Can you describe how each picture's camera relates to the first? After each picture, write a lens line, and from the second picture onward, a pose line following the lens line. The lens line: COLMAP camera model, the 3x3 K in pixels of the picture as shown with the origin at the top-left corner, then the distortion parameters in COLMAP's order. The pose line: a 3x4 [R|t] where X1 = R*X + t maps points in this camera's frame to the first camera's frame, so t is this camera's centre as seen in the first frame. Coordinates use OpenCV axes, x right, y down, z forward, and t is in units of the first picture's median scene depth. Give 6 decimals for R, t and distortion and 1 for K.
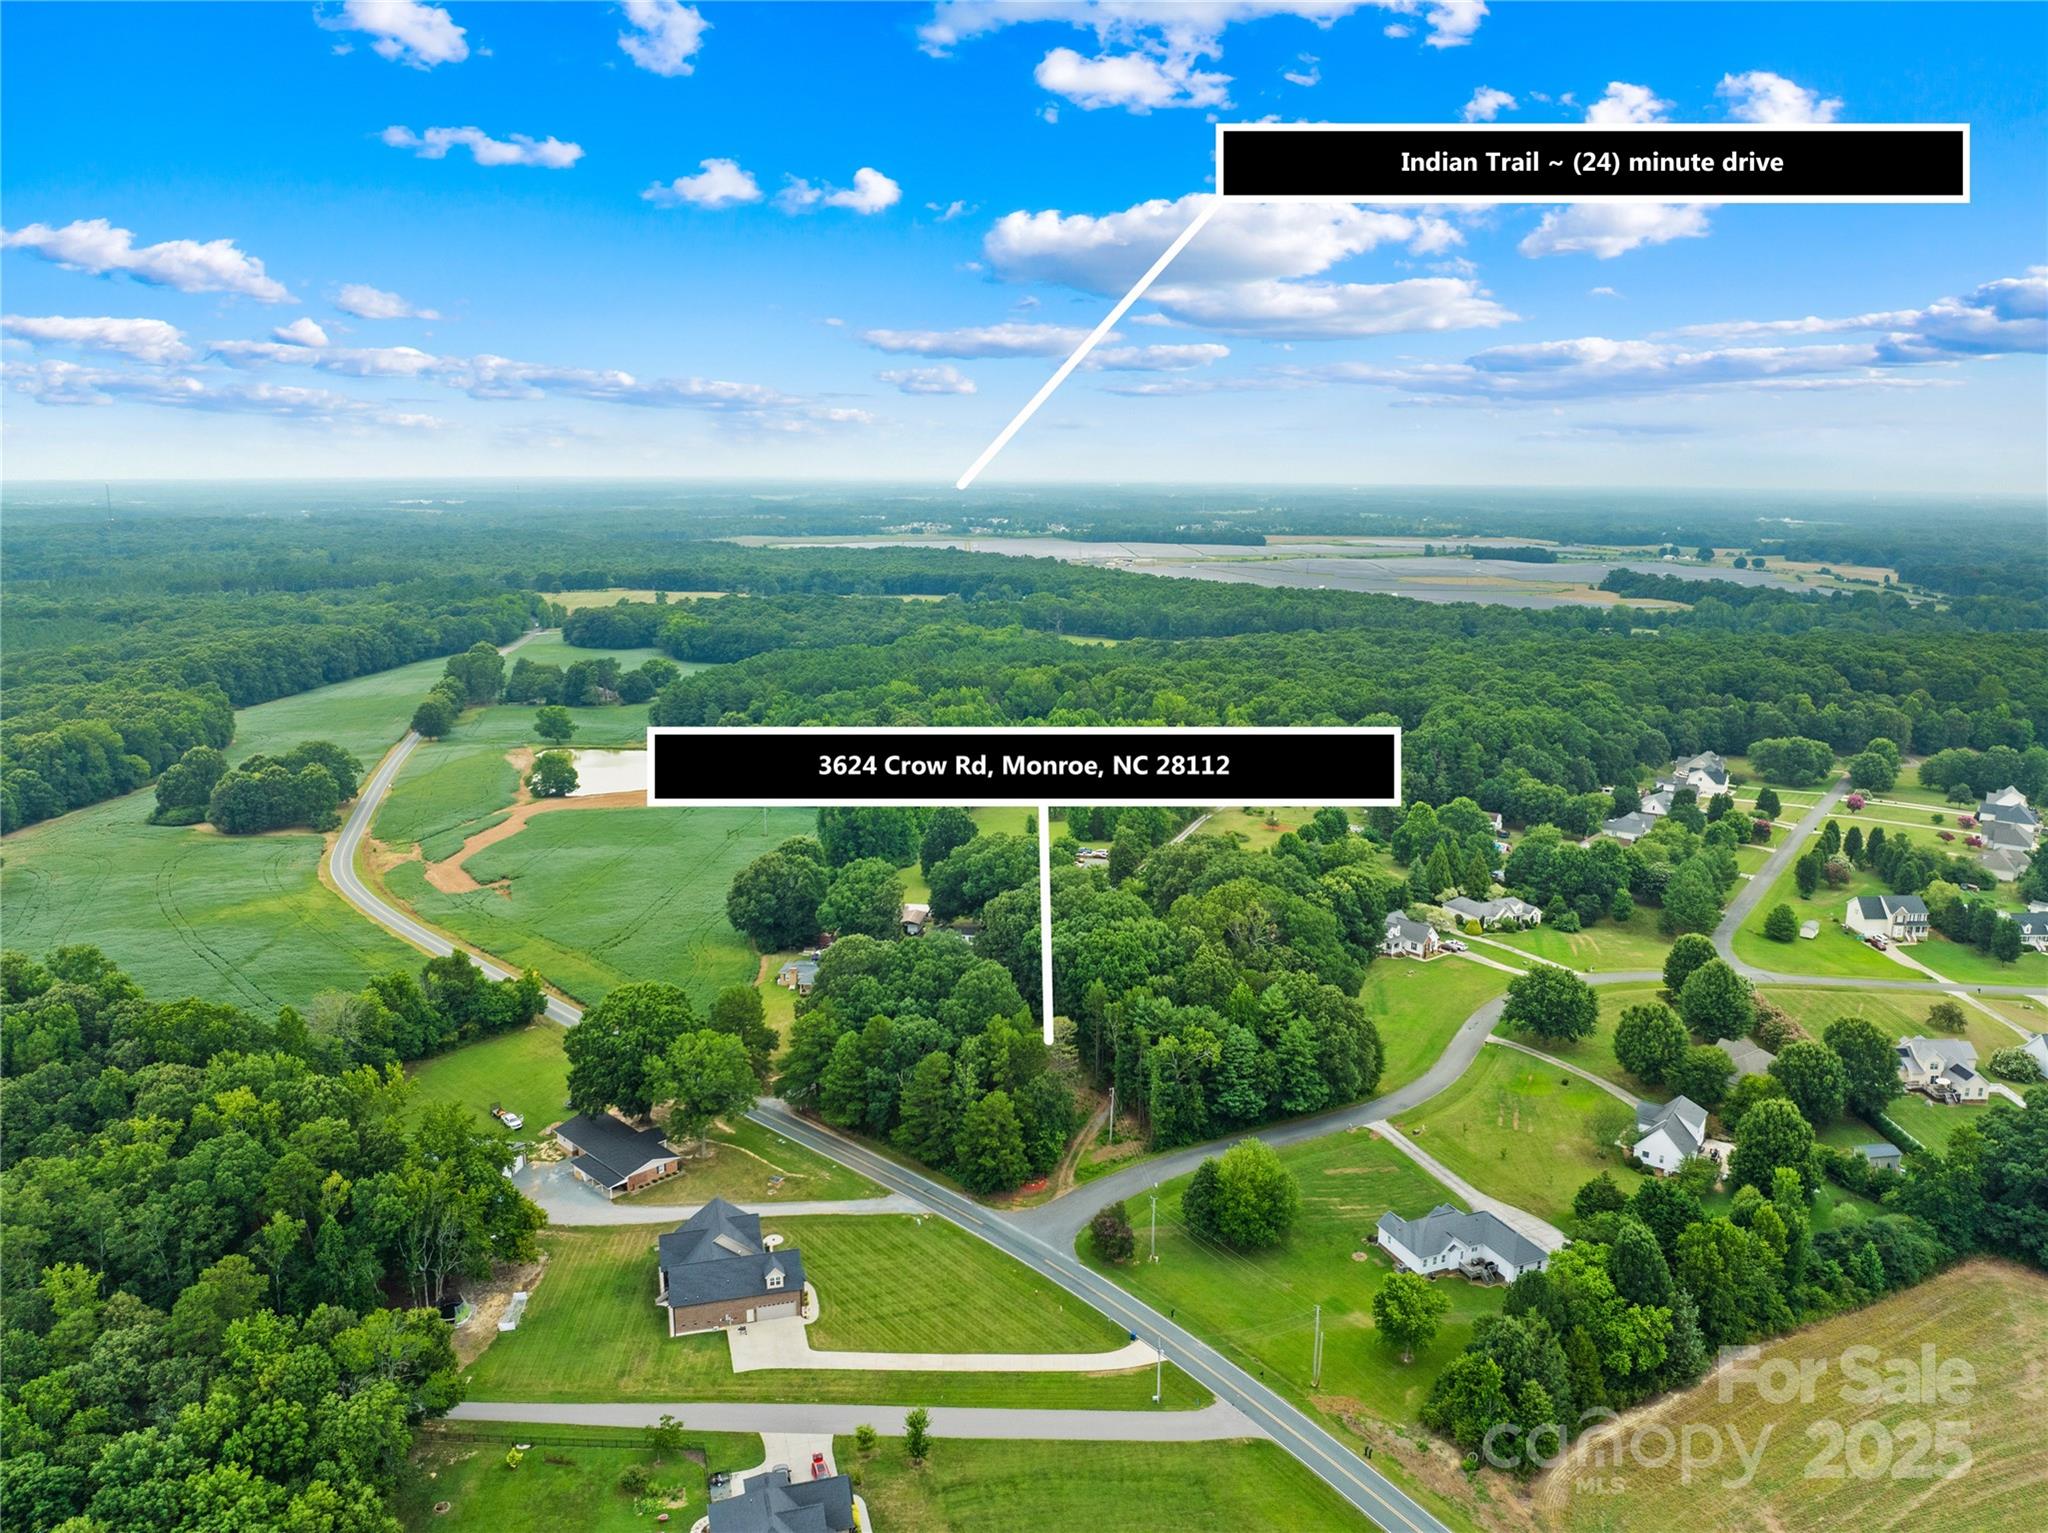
lens RADIAL K [[1415.2, 0, 1028.1], [0, 1415.2, 776.8], [0, 0, 1]] dist [-0.053521, 0.026257]
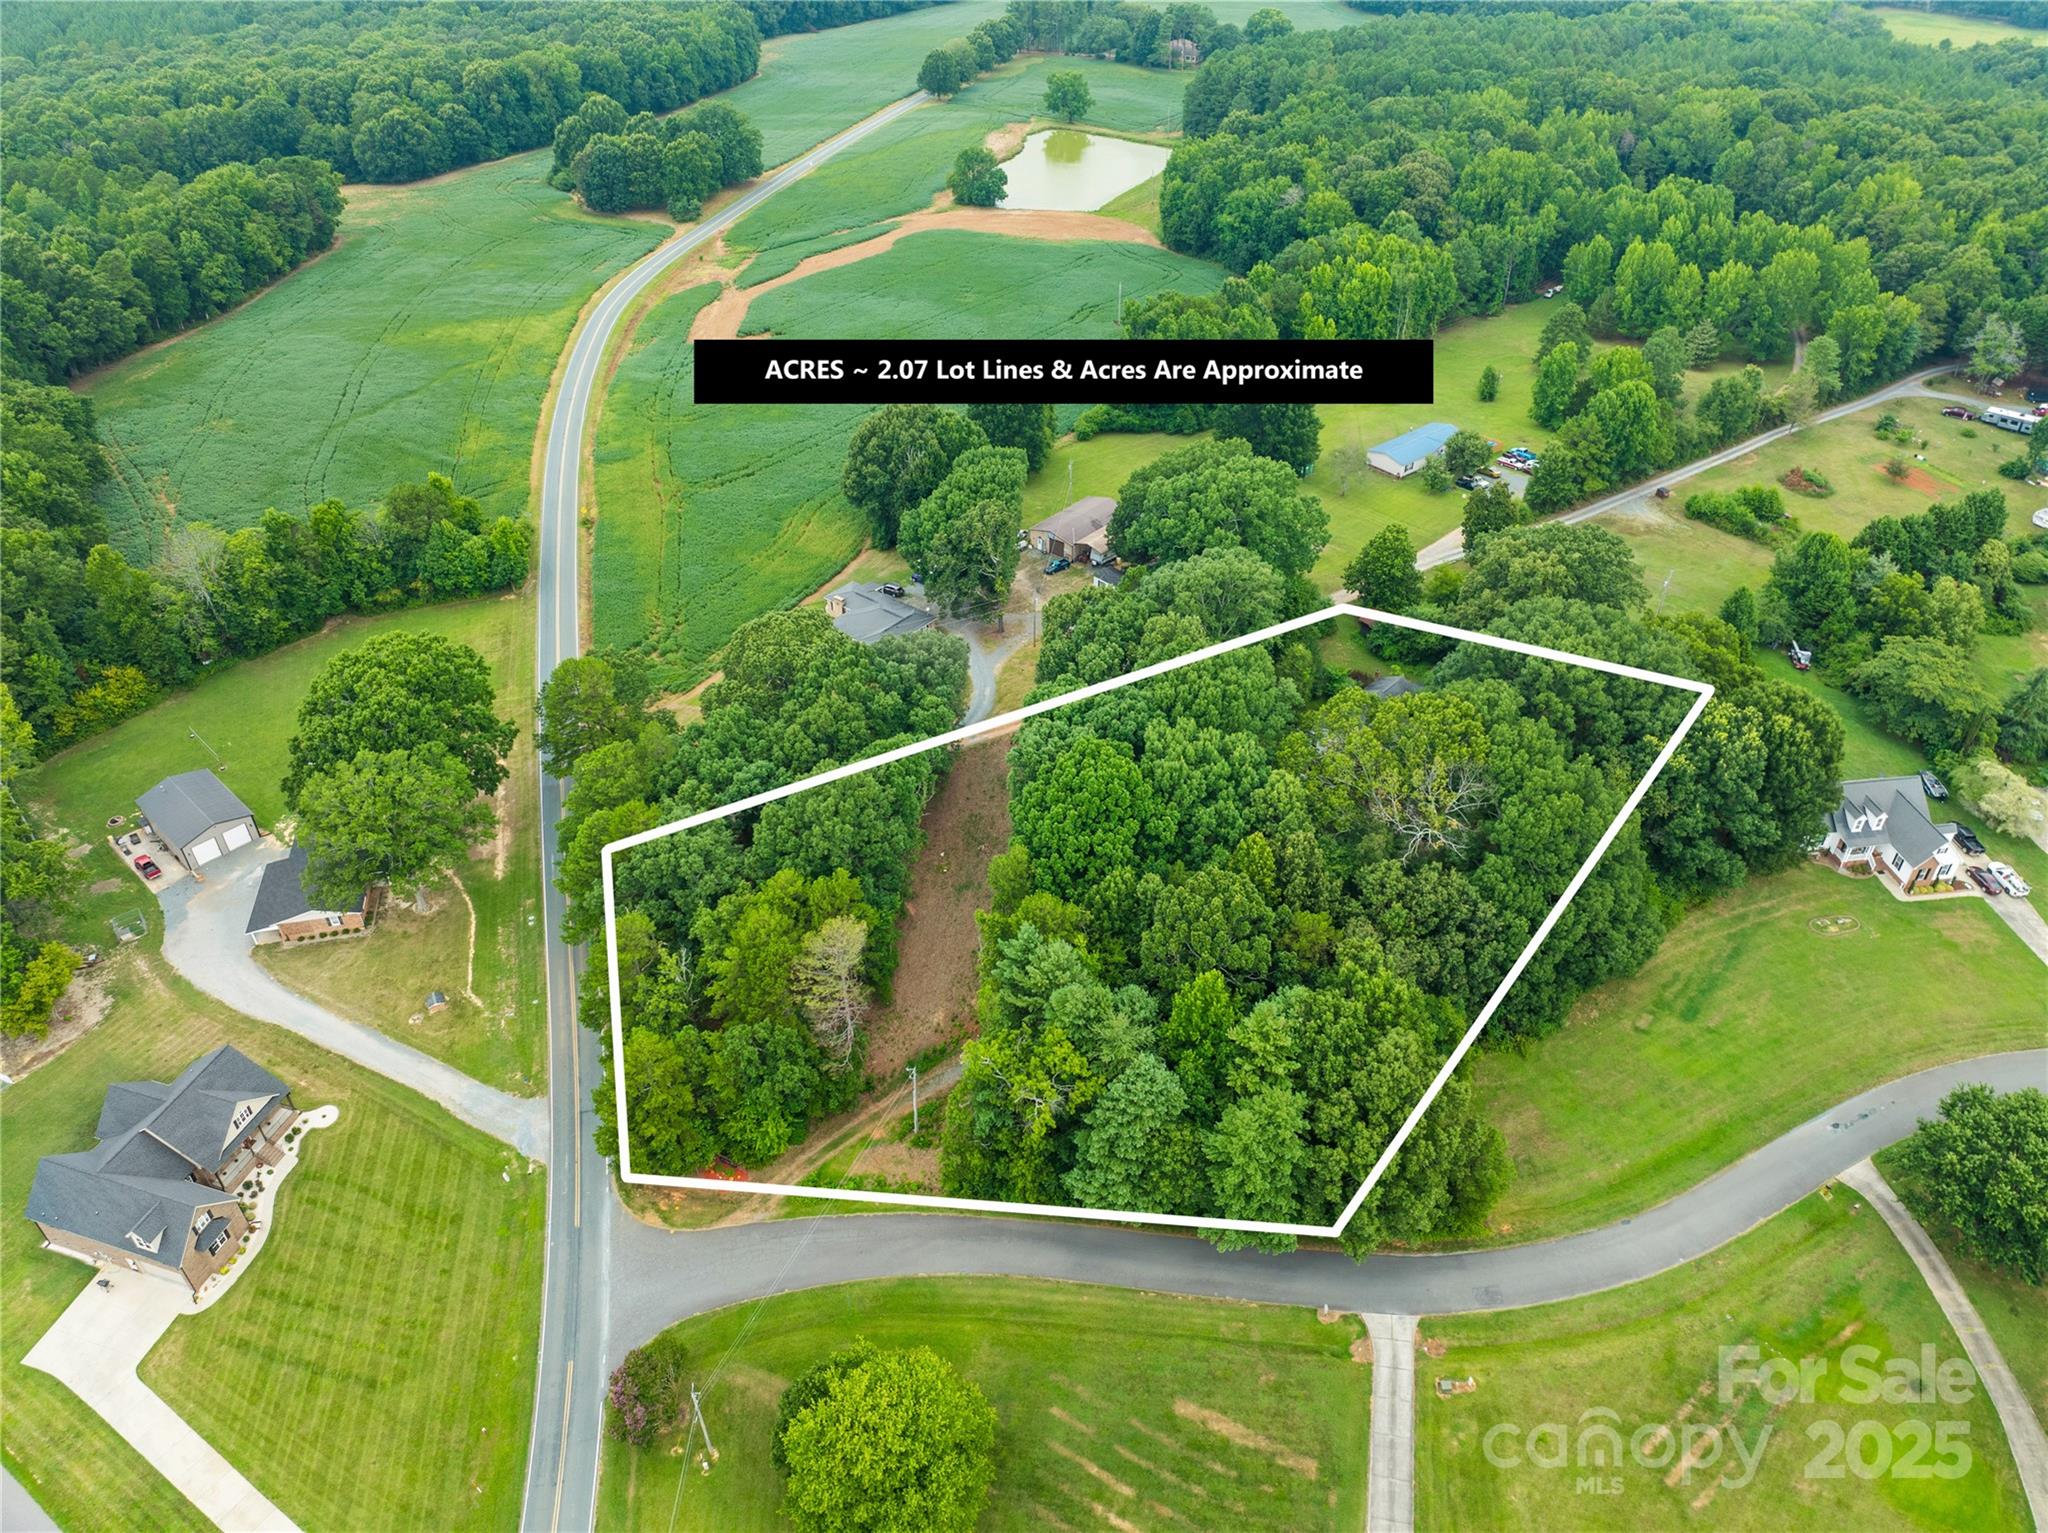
lens RADIAL K [[1429.0, 0, 1034.1], [0, 1429.0, 772.1], [0, 0, 1]] dist [-0.051572, 0.007505]
pose [[0.843954, 0.319377, -0.430976, 0.177040], [-0.109183, 0.888894, 0.444913, -0.078419], [0.525186, -0.328430, 0.785056, 0.367766]]
